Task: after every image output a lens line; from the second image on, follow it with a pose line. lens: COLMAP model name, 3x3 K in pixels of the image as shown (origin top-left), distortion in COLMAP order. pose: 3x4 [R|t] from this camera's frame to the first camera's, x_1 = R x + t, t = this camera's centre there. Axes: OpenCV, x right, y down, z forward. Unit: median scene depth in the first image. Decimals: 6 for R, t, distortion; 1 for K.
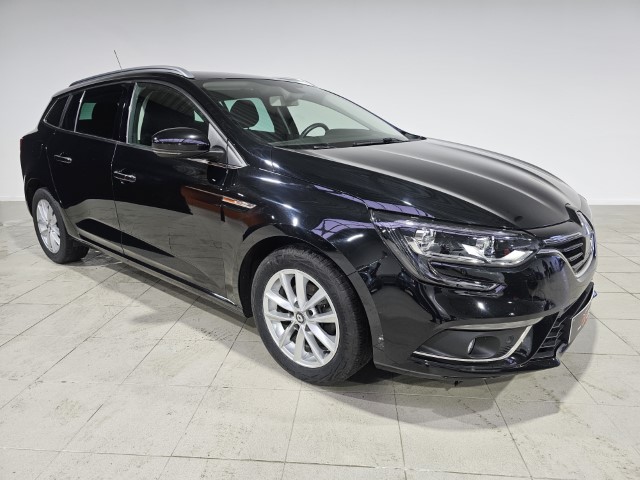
lens RADIAL K [[425.6, 0, 320.0], [0, 425.6, 240.0], [0, 0, 1]] dist [0.065227, -0.042174]
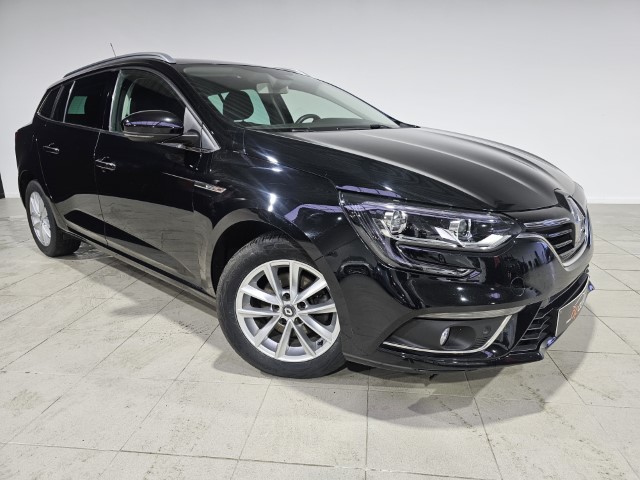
lens RADIAL K [[428.2, 0, 323.9], [0, 428.2, 238.7], [0, 0, 1]] dist [0.034851, -0.001814]
pose [[0.999479, 0.007435, -0.031405, 0.095640], [-0.007843, 0.999886, -0.012903, 0.038375], [0.031306, 0.013142, 0.999423, 0.053374]]
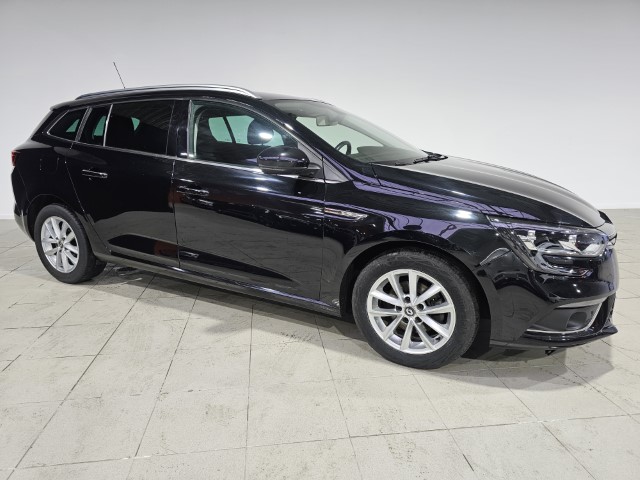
lens RADIAL K [[425.6, 0, 320.0], [0, 425.6, 240.0], [0, 0, 1]] dist [0.065227, -0.042174]
pose [[0.975561, -0.036555, 0.216668, -0.503634], [0.042370, 0.998854, -0.022251, 0.004778], [-0.215606, 0.030887, 0.975992, -0.075469]]
